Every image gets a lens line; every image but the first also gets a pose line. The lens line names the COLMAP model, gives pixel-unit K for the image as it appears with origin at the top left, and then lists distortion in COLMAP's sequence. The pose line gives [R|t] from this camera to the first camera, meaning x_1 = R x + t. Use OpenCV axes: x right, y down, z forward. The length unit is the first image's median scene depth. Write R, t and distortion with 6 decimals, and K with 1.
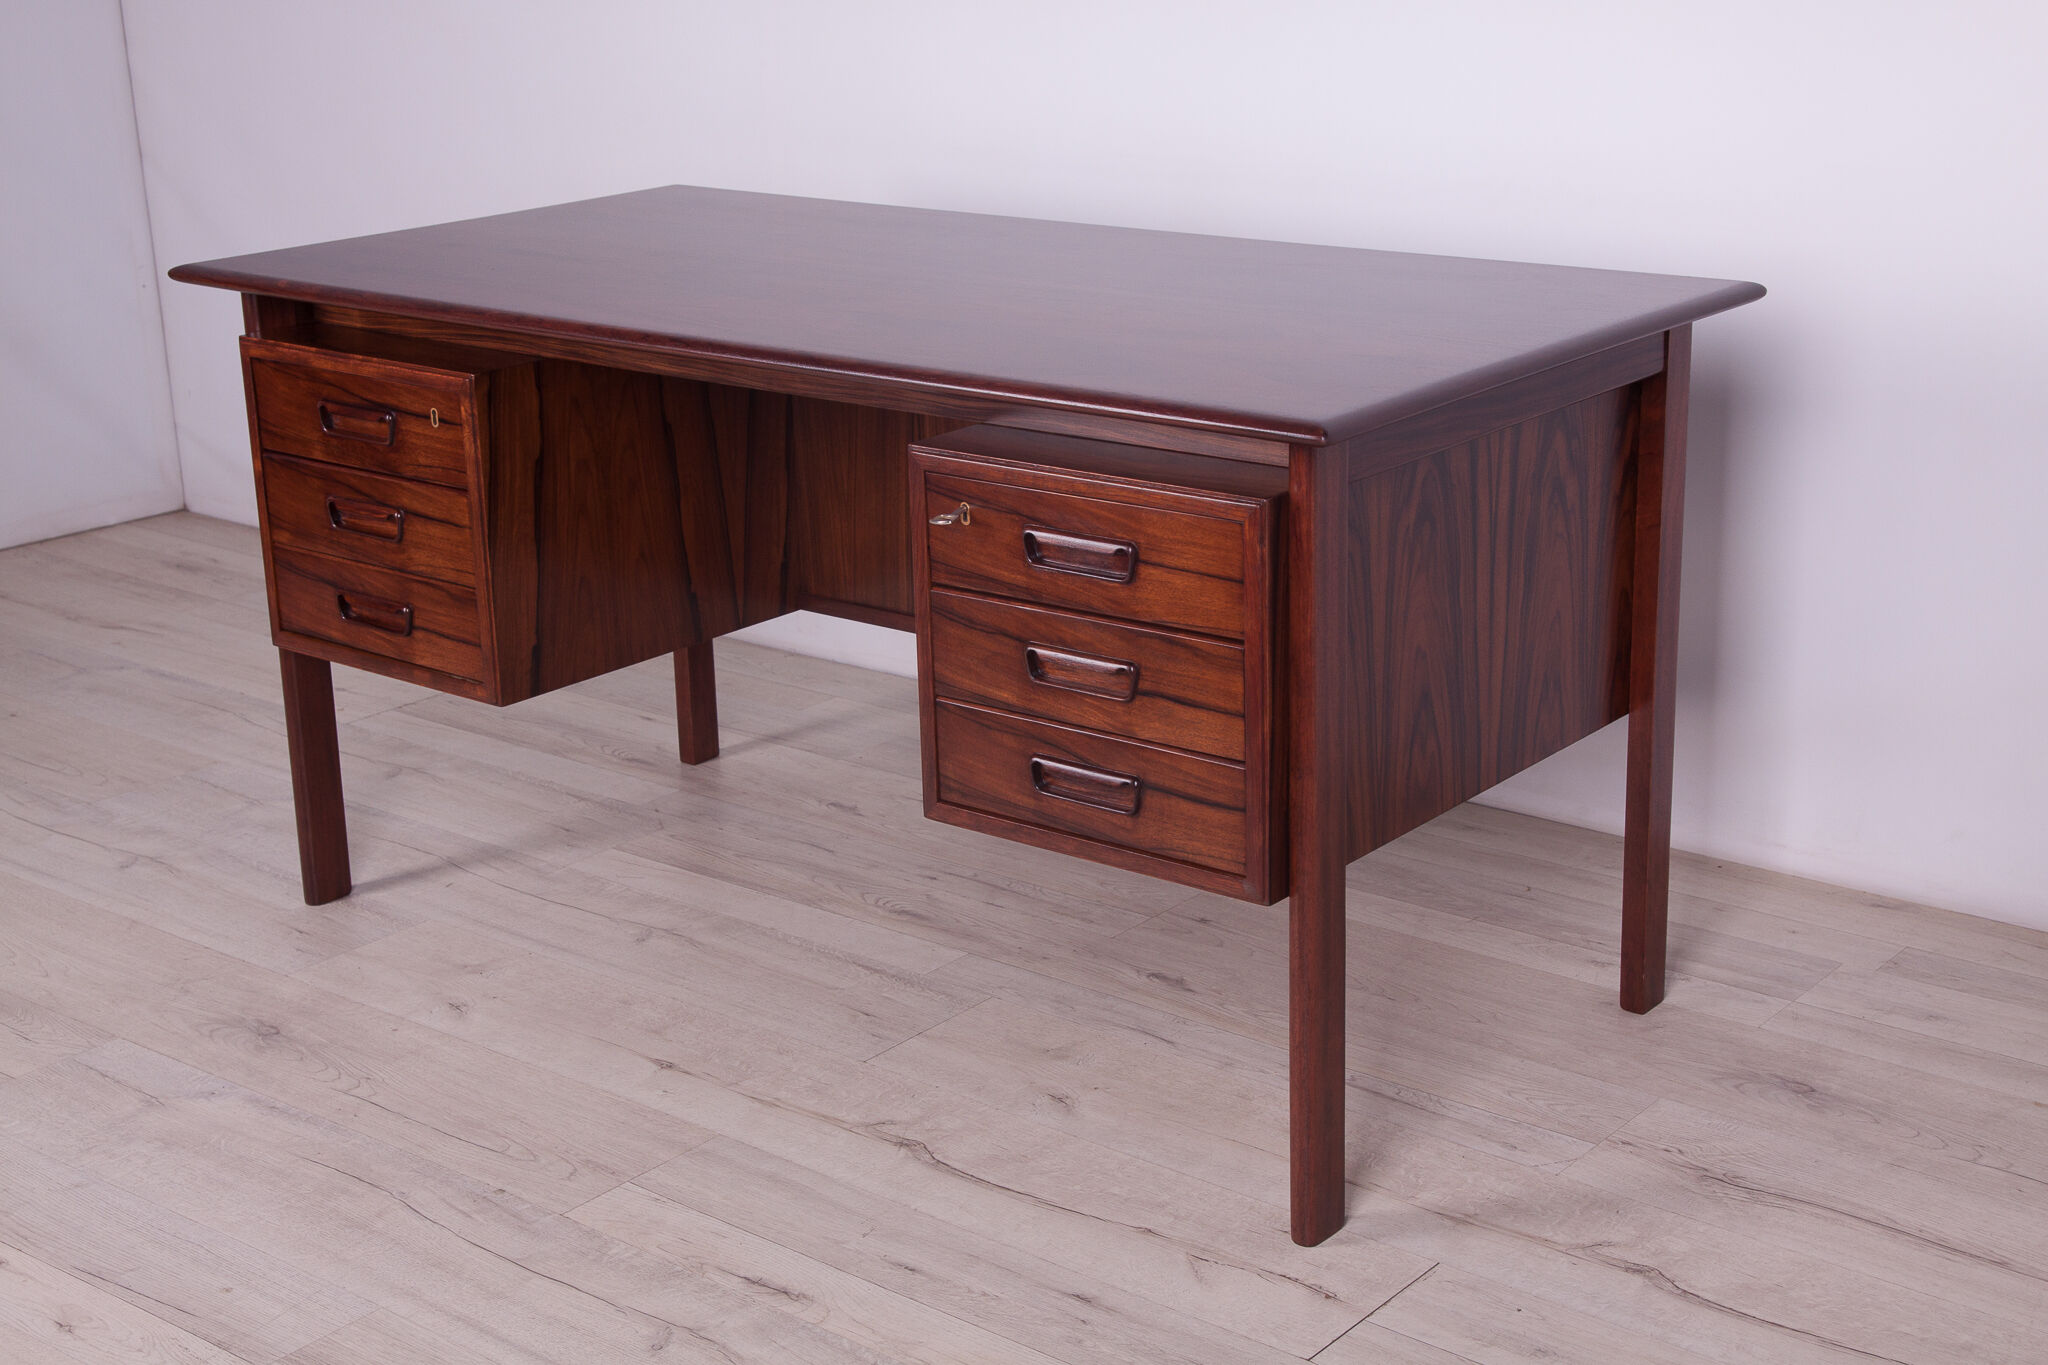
lens RADIAL K [[2901.3, 0, 1024.0], [0, 2901.3, 682.5], [0, 0, 1]] dist [0.049270, 0.127437]
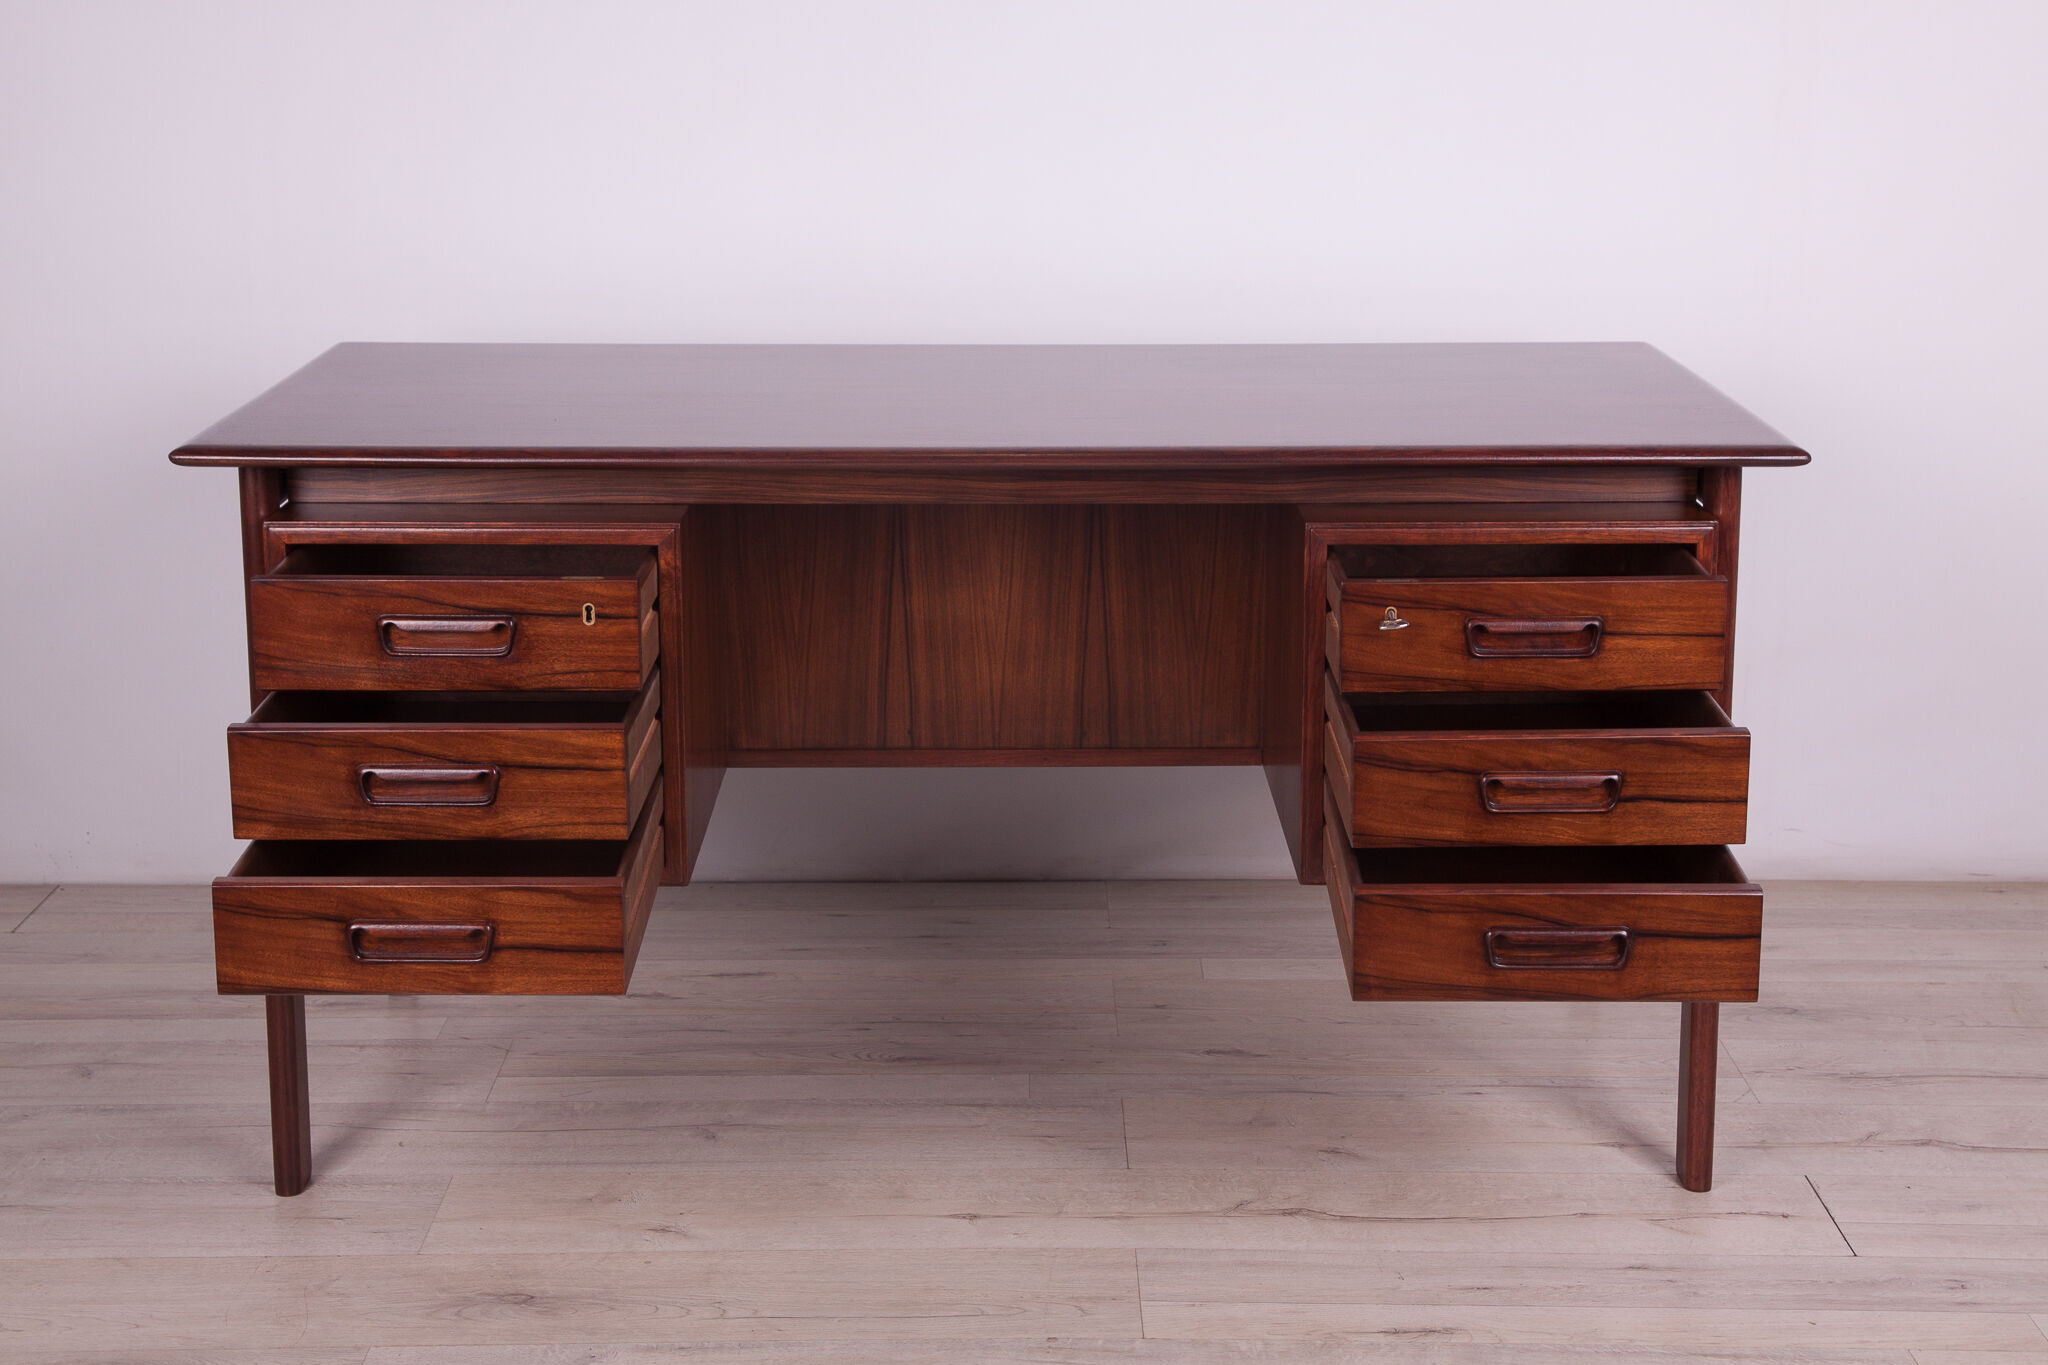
lens RADIAL K [[3324.0, 0, 1024.0], [0, 3324.0, 682.5], [0, 0, 1]] dist [0.093435, 0.090737]
pose [[0.770244, -0.118718, 0.626602, -0.821485], [0.170372, 0.985116, -0.022784, -0.013932], [-0.614571, 0.124305, 0.779006, 0.121075]]
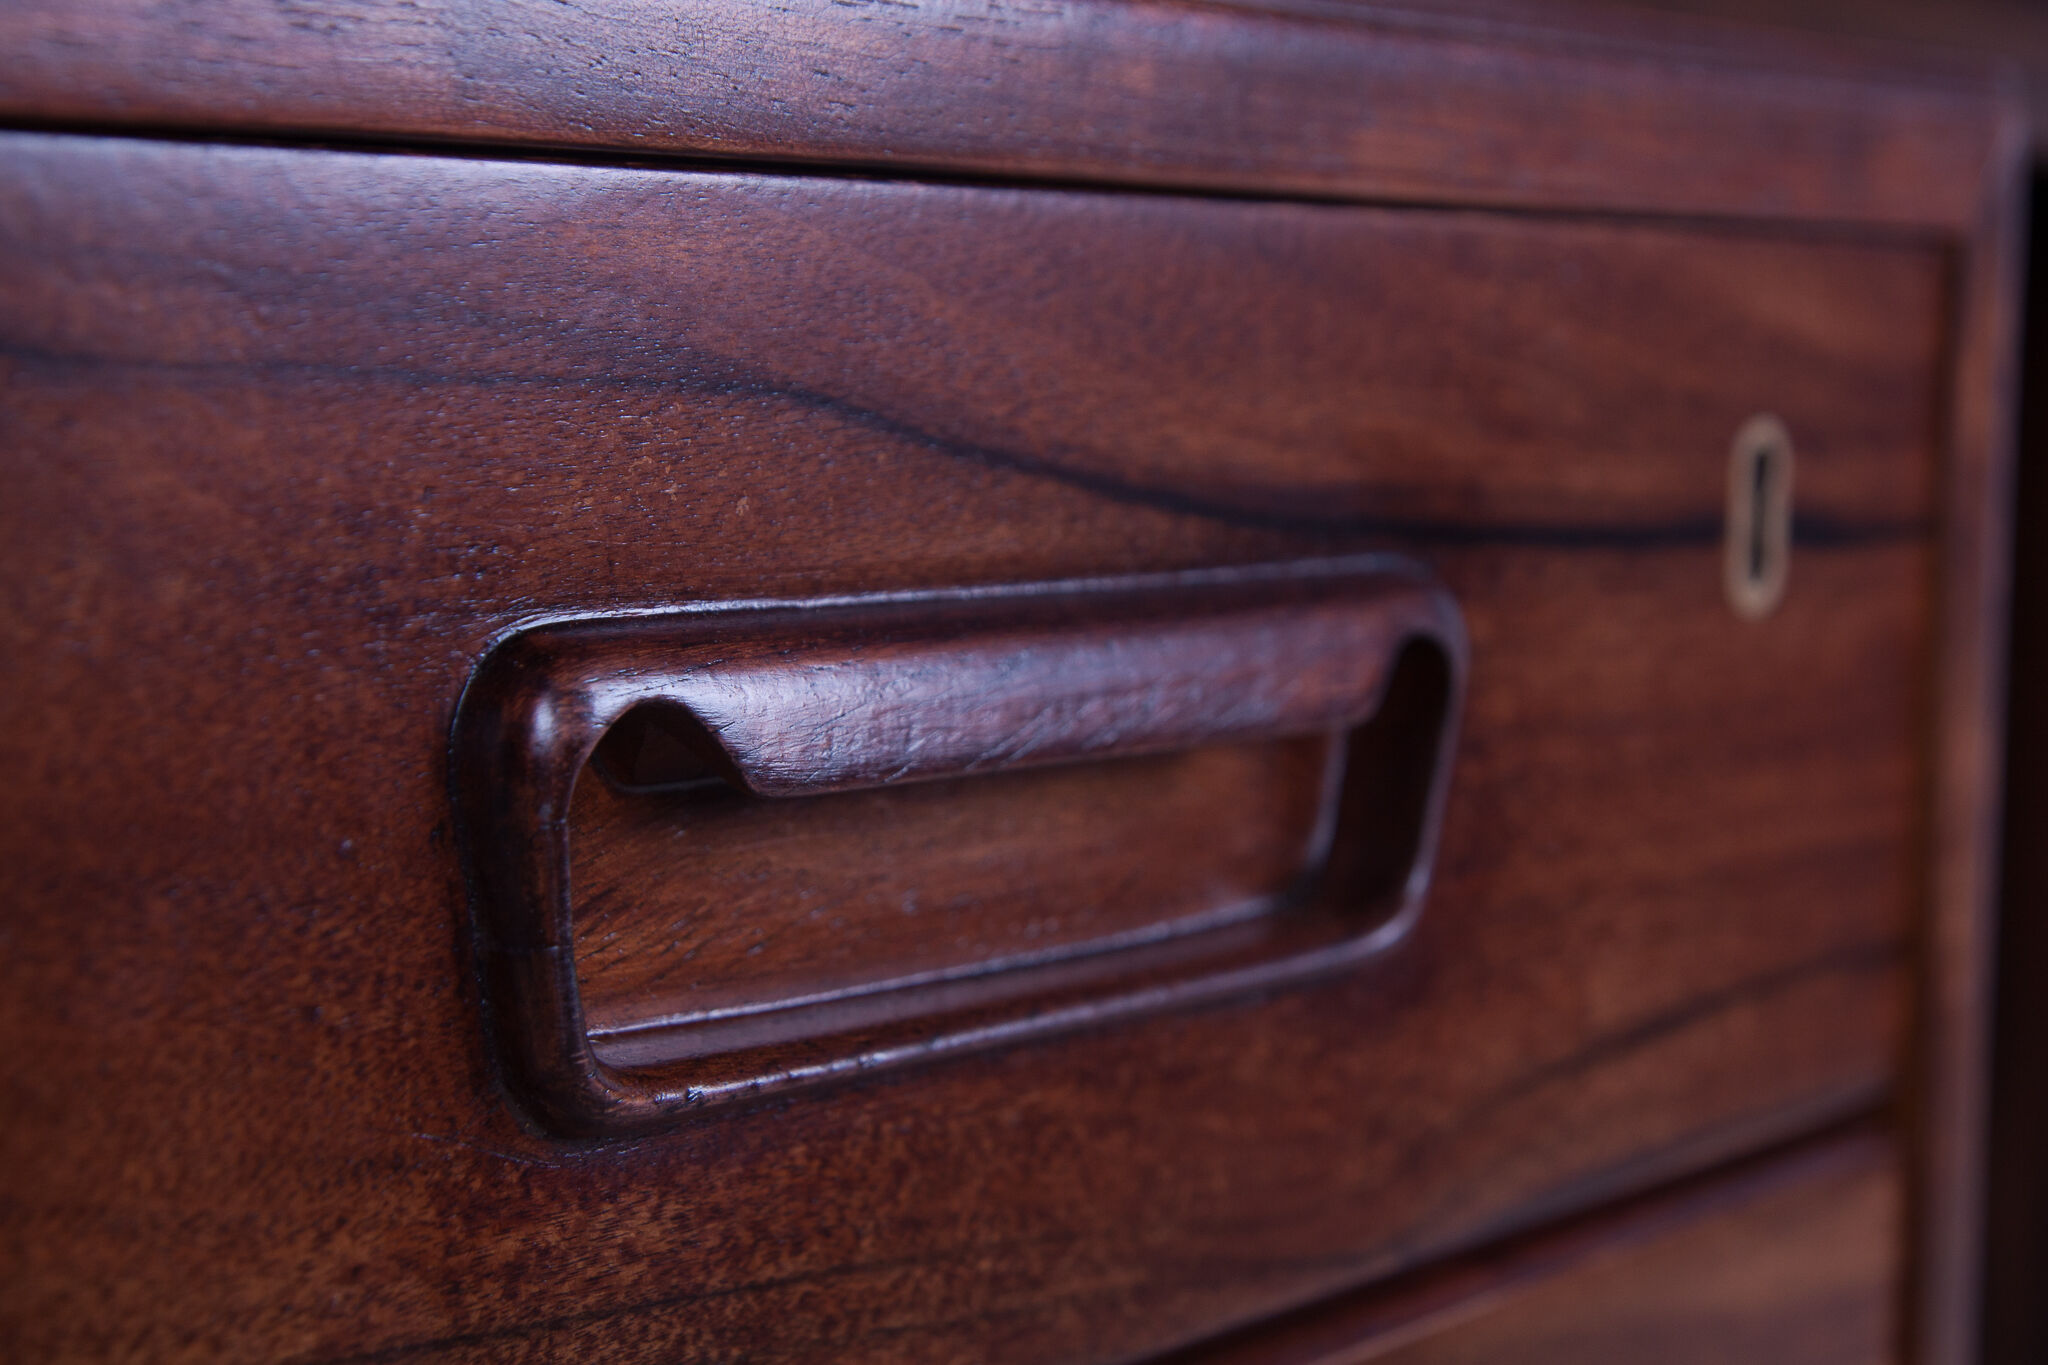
lens RADIAL K [[3600.4, 0, 942.1], [0, 3600.4, 681.7], [0, 0, 1]] dist [-0.017652, 0.357242]
pose [[0.013681, -0.078249, 0.996840, -0.359544], [0.284585, 0.956008, 0.071138, -0.111258], [-0.958553, 0.282713, 0.035347, 1.107916]]
